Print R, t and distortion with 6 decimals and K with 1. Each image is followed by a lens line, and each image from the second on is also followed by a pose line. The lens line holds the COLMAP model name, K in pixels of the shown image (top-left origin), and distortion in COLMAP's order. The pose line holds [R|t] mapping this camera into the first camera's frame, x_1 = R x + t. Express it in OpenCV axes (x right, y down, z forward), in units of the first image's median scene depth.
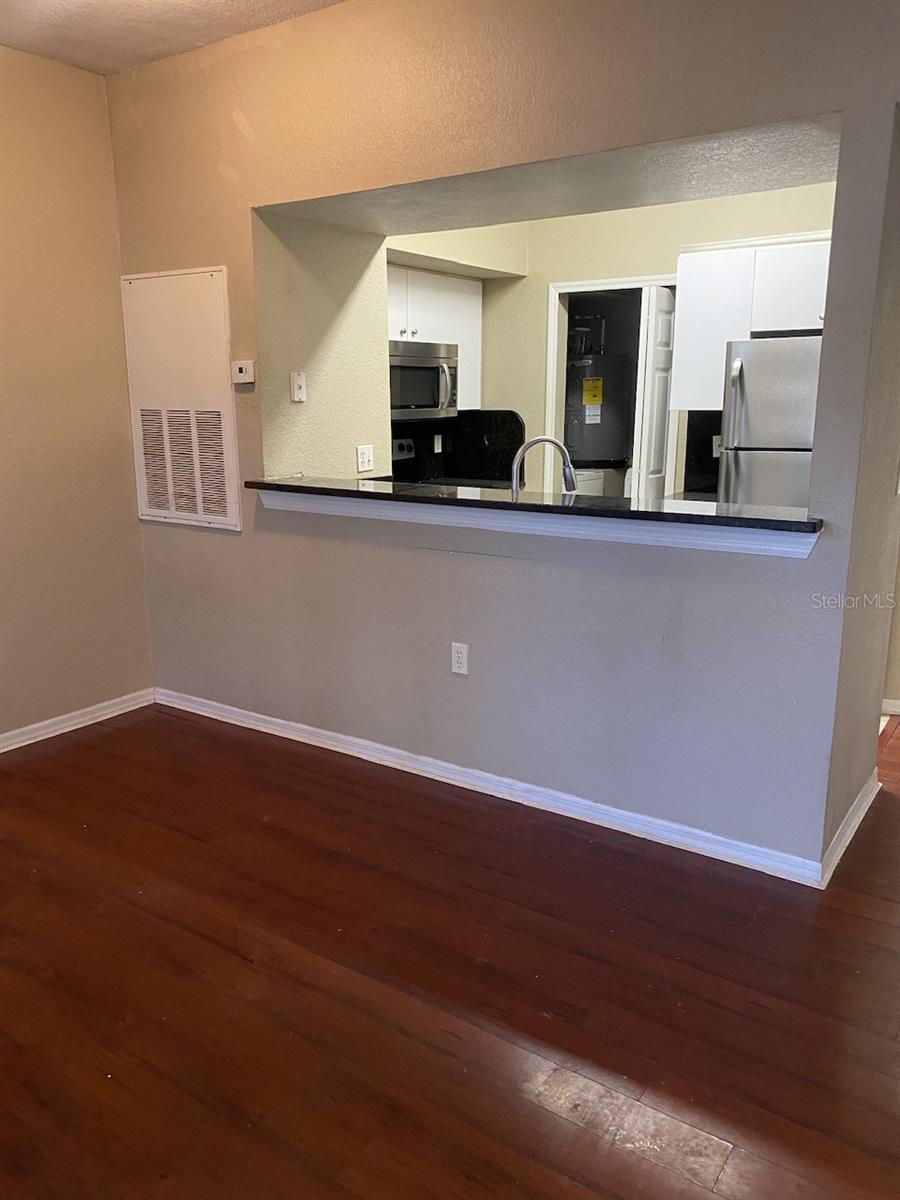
lens RADIAL K [[916.9, 0, 432.9], [0, 916.9, 625.1], [0, 0, 1]] dist [0.004898, 0.000567]
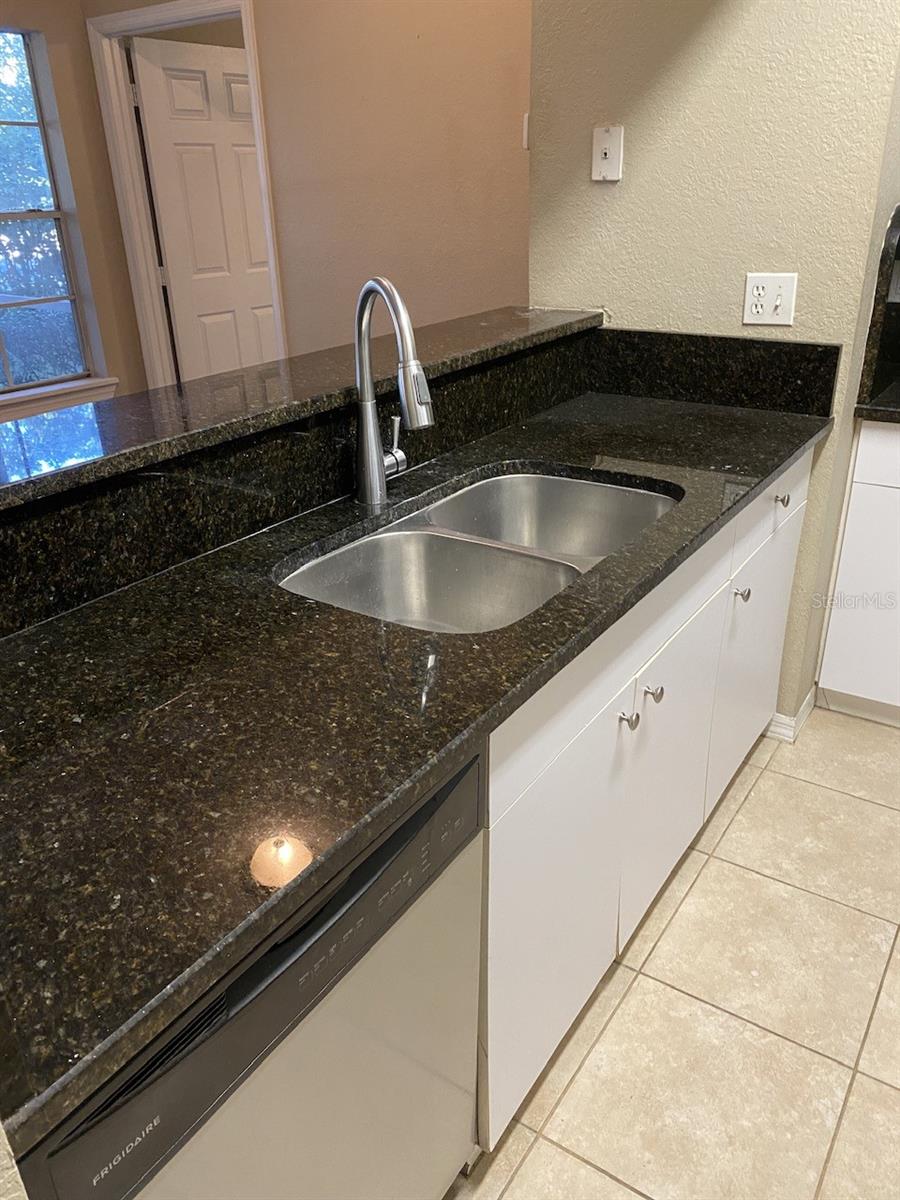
lens RADIAL K [[916.9, 0, 451.8], [0, 916.9, 608.8], [0, 0, 1]] dist [0.004898, 0.000567]
pose [[0.005853, 0.426166, -0.904626, 0.372214], [-0.219222, 0.883182, 0.414646, -0.165843], [0.975657, 0.195887, 0.098595, 0.666651]]
